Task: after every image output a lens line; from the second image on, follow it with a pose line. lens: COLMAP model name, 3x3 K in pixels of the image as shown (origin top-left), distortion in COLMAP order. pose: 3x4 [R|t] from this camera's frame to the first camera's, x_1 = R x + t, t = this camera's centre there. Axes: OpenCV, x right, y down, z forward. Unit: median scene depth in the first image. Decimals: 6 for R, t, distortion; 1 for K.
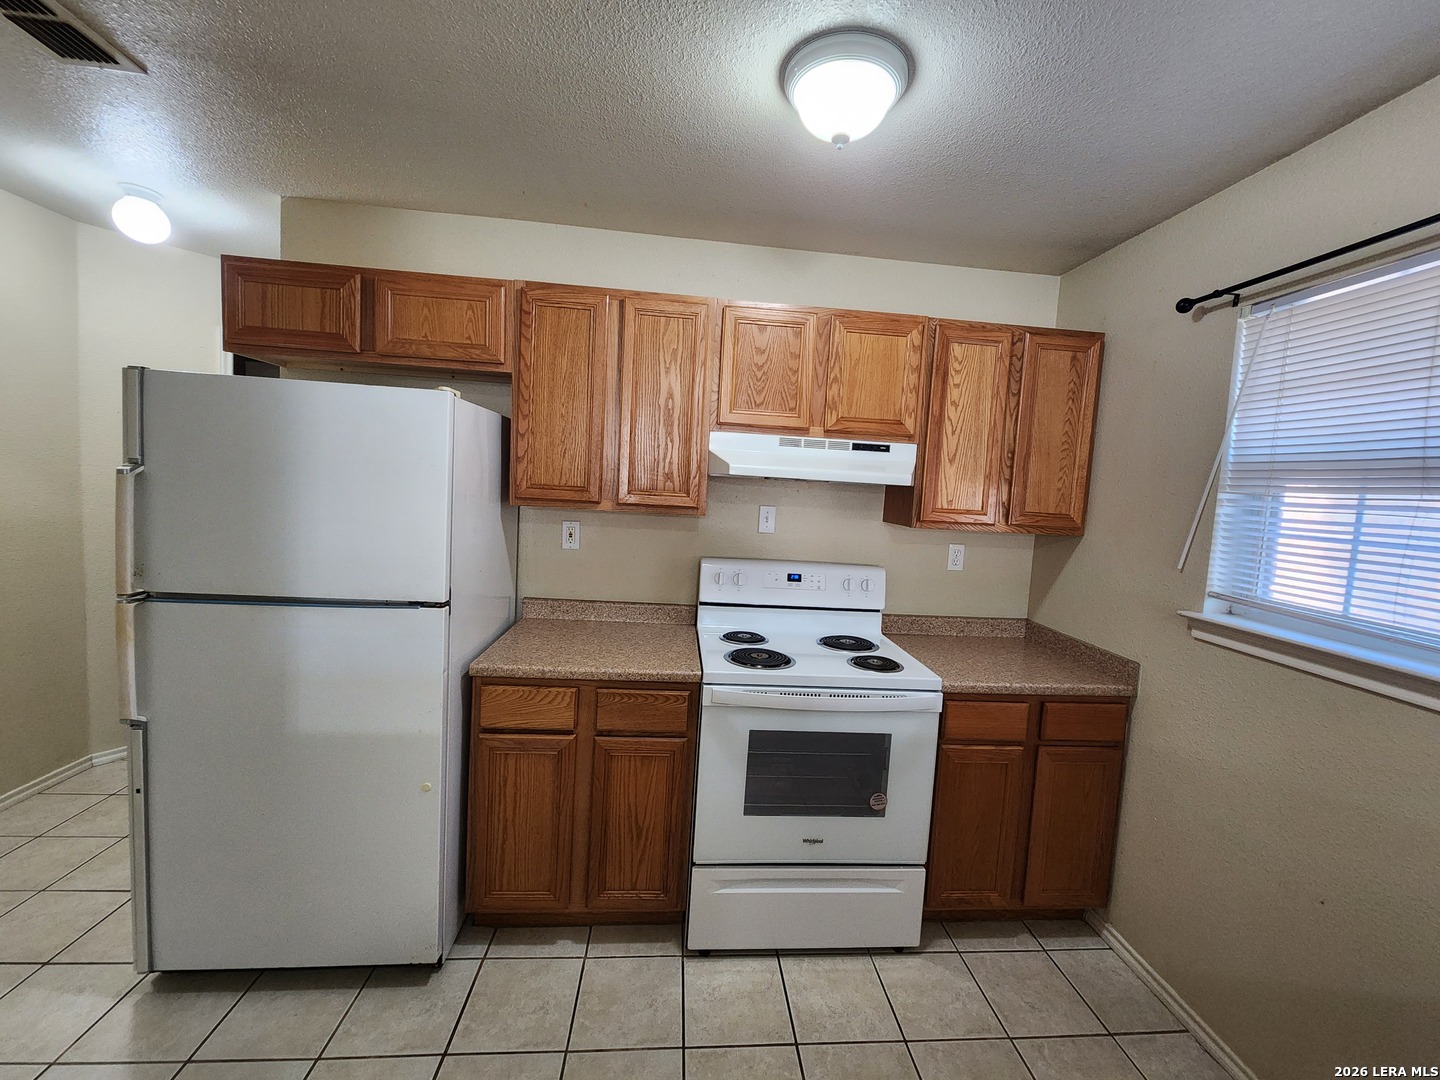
lens RADIAL K [[590.7, 0, 718.2], [0, 590.7, 543.9], [0, 0, 1]] dist [0.007556, -0.002901]
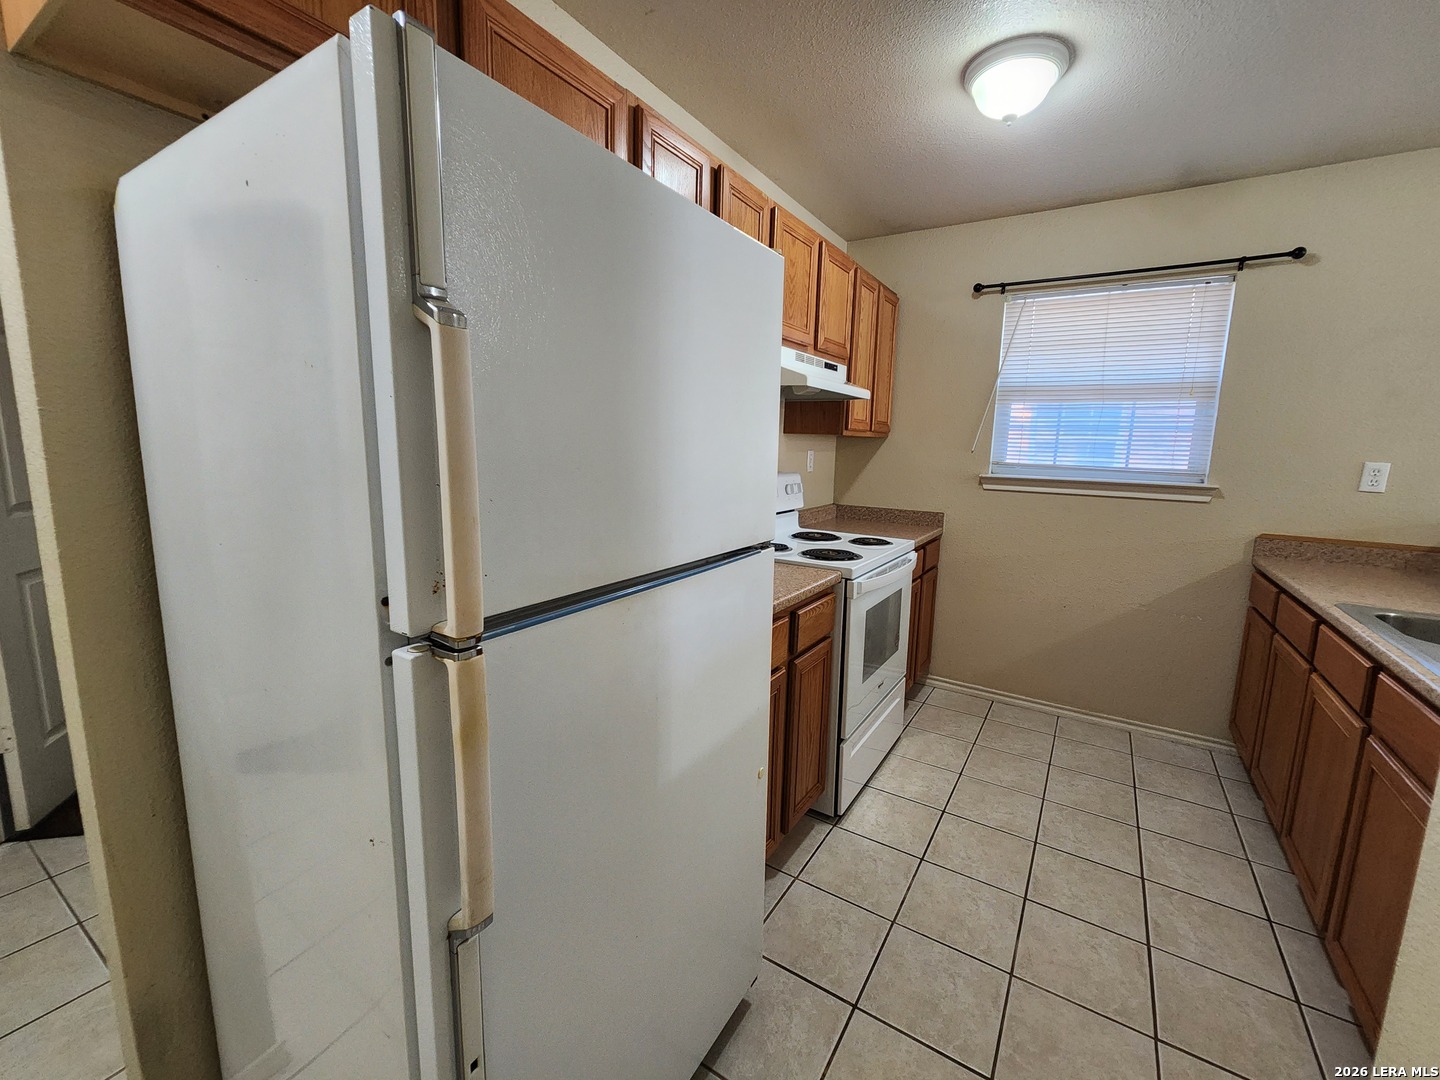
lens RADIAL K [[590.7, 0, 724.9], [0, 590.7, 544.2], [0, 0, 1]] dist [0.007556, -0.002901]
pose [[0.603554, -0.176101, 0.777632, -0.884207], [0.091503, 0.984159, 0.151851, -0.013434], [-0.792054, -0.020495, 0.610107, 0.456704]]
